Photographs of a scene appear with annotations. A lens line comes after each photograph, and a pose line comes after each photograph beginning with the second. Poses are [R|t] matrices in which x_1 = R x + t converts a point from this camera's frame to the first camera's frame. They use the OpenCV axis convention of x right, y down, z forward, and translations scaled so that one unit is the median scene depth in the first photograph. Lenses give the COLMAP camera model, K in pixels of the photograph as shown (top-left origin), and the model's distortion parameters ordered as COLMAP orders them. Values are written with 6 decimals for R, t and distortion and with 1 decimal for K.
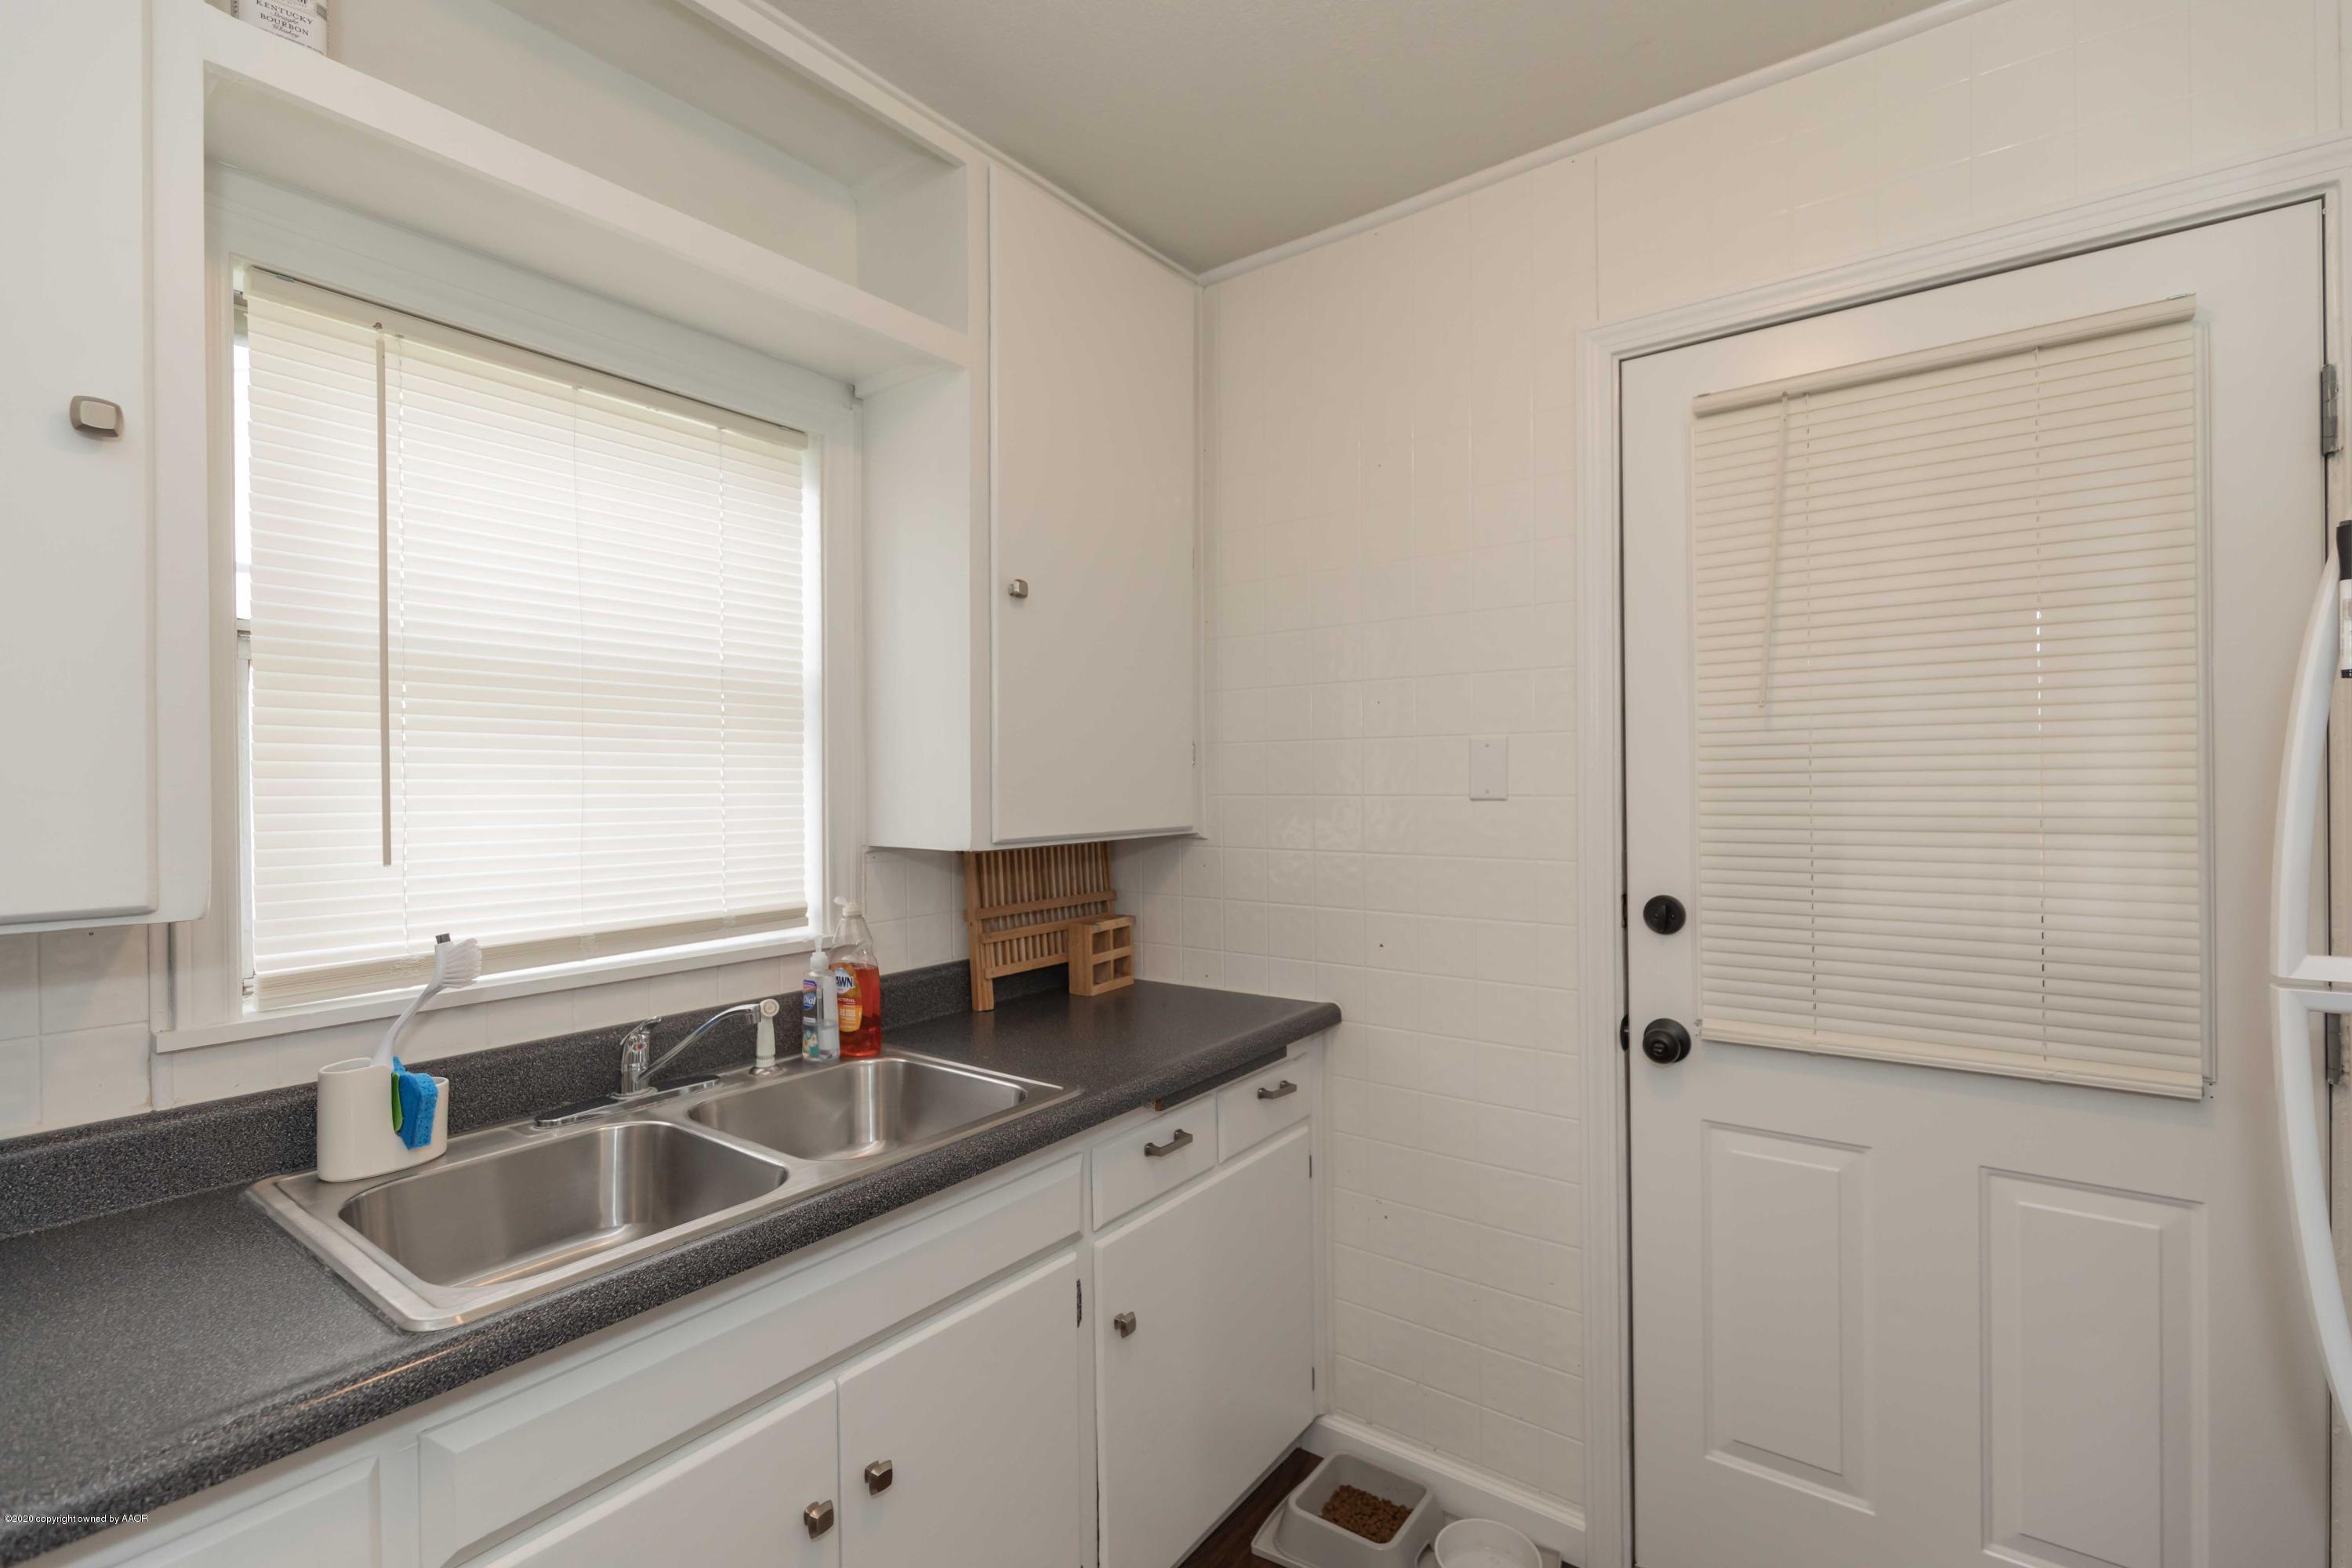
lens RADIAL K [[1046.4, 0, 1187.9], [0, 1046.4, 783.7], [0, 0, 1]] dist [0.003549, -0.001064]
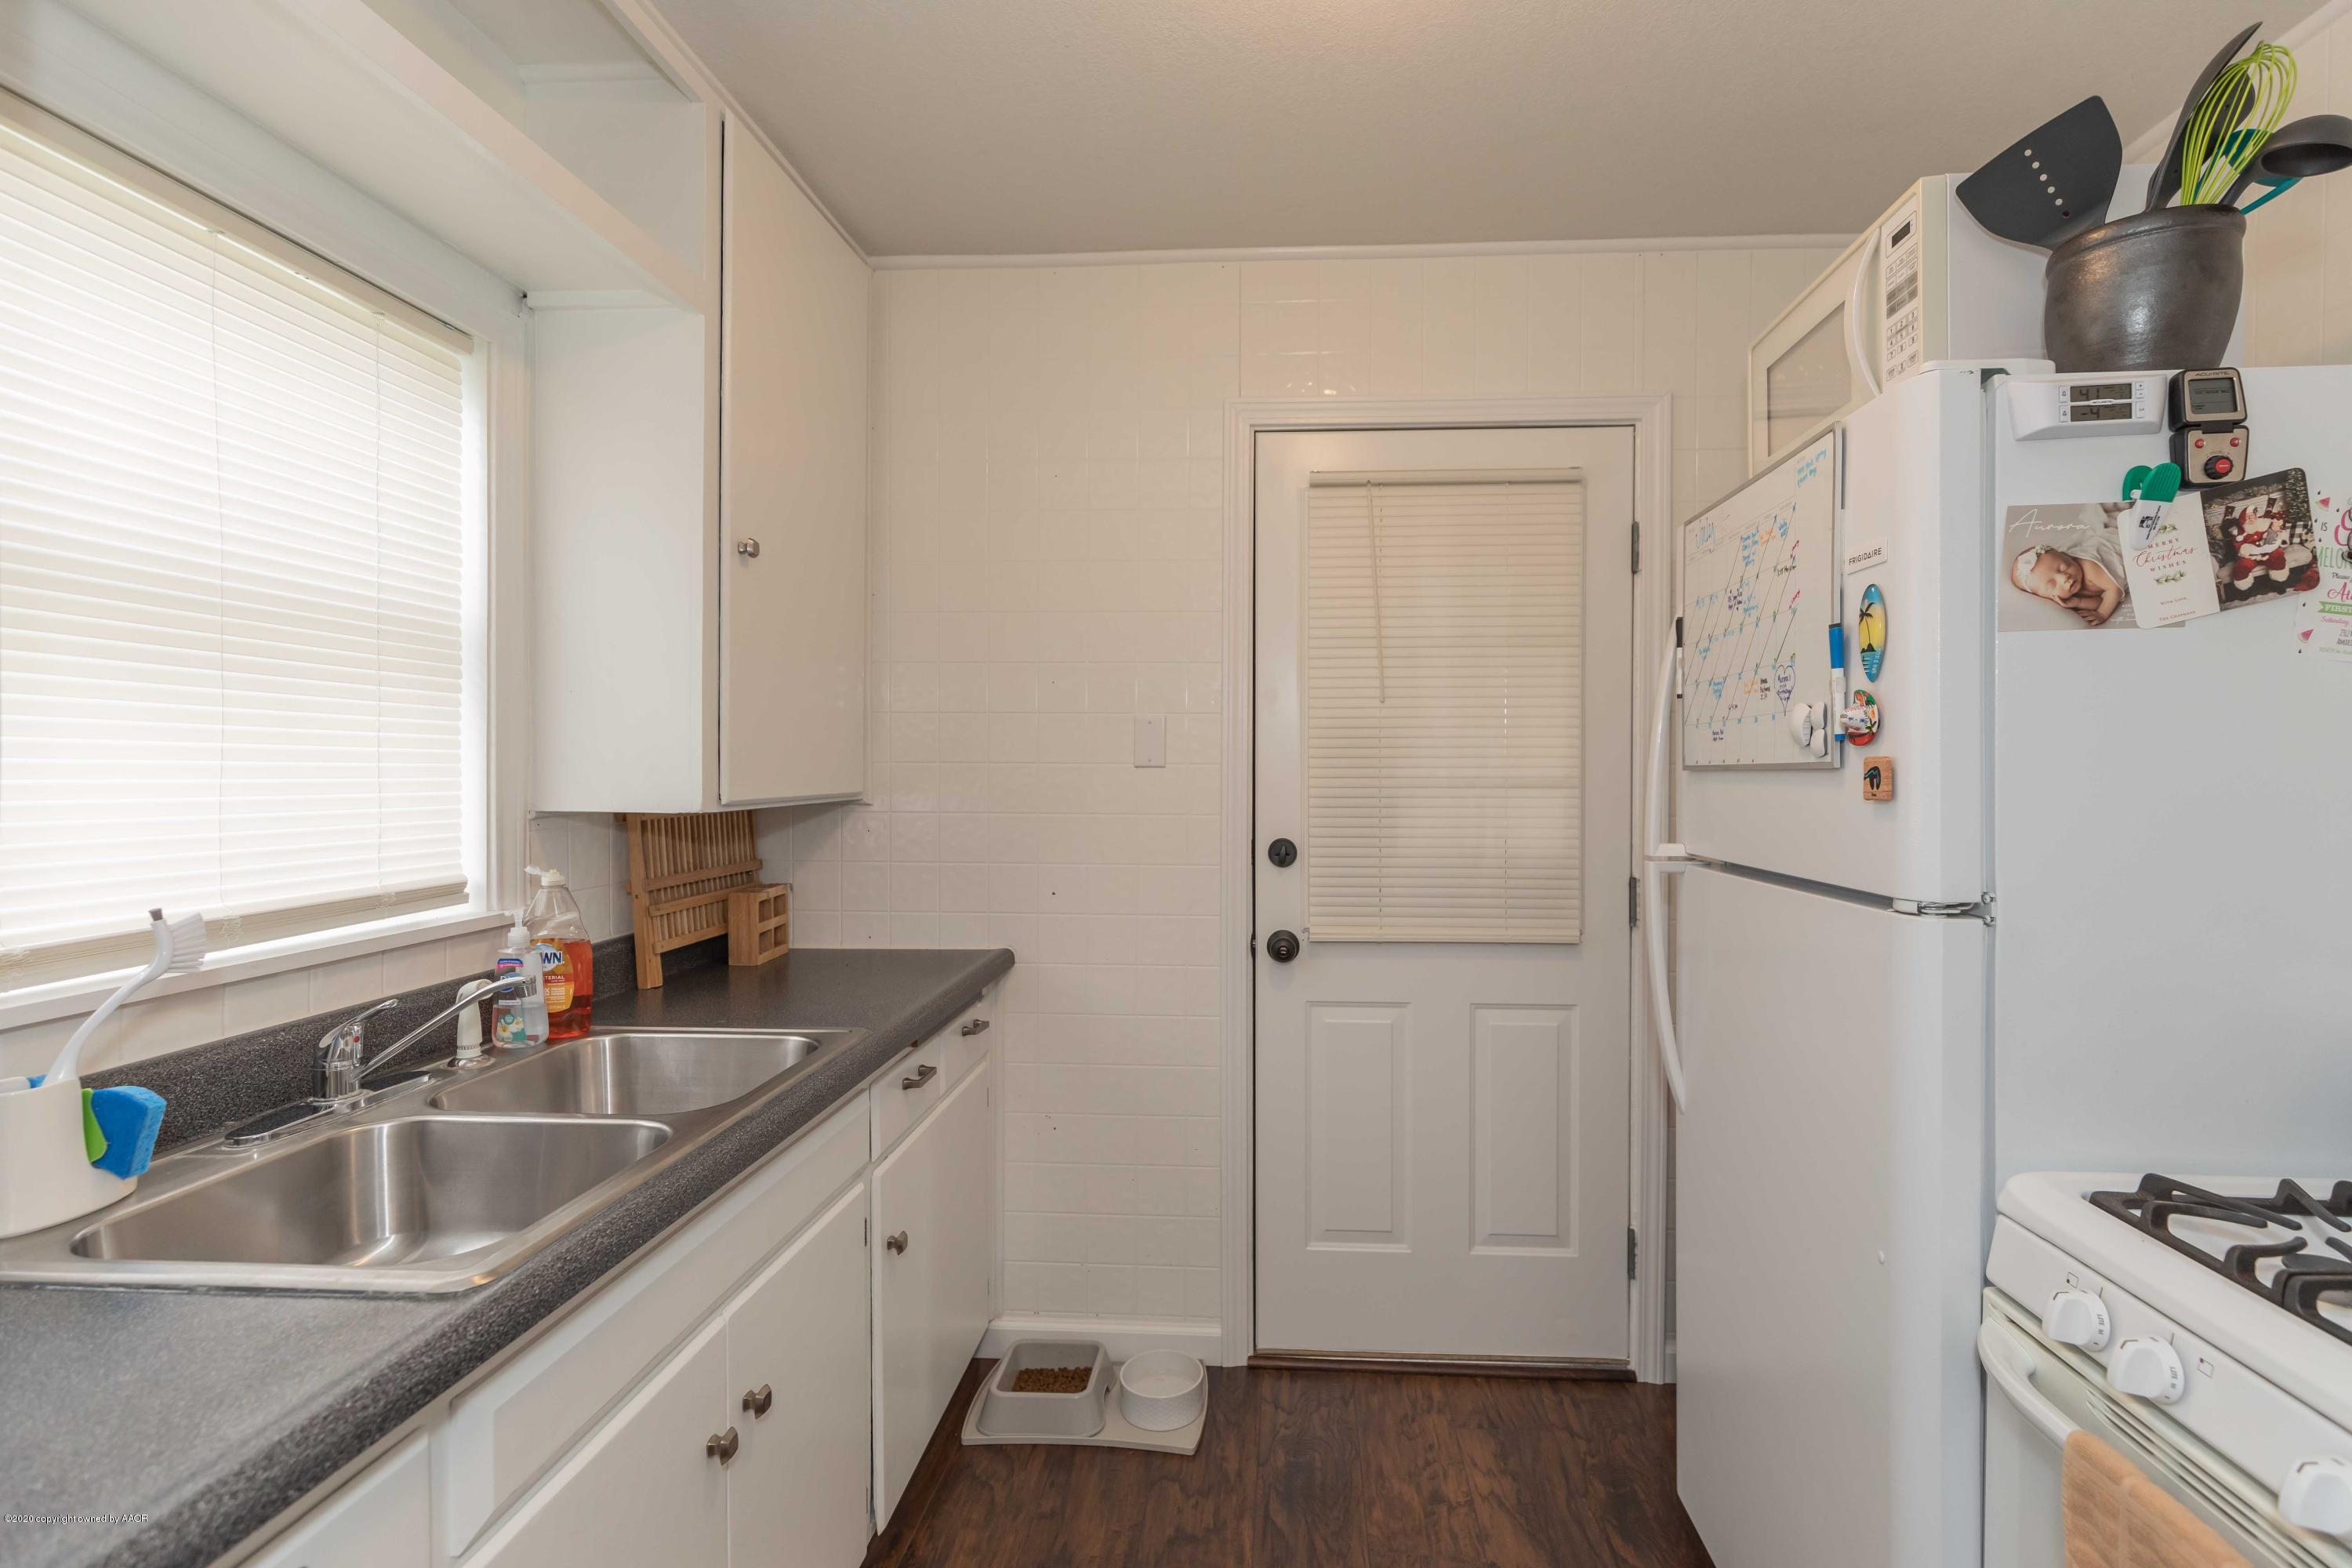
lens RADIAL K [[1054.8, 0, 1240.9], [0, 1054.8, 770.4], [0, 0, 1]] dist [0.013753, -0.000481]
pose [[0.835102, 0.008496, 0.550030, -0.331705], [-0.009587, 0.999954, -0.000890, 0.021499], [-0.550012, -0.004530, 0.835144, -0.096759]]
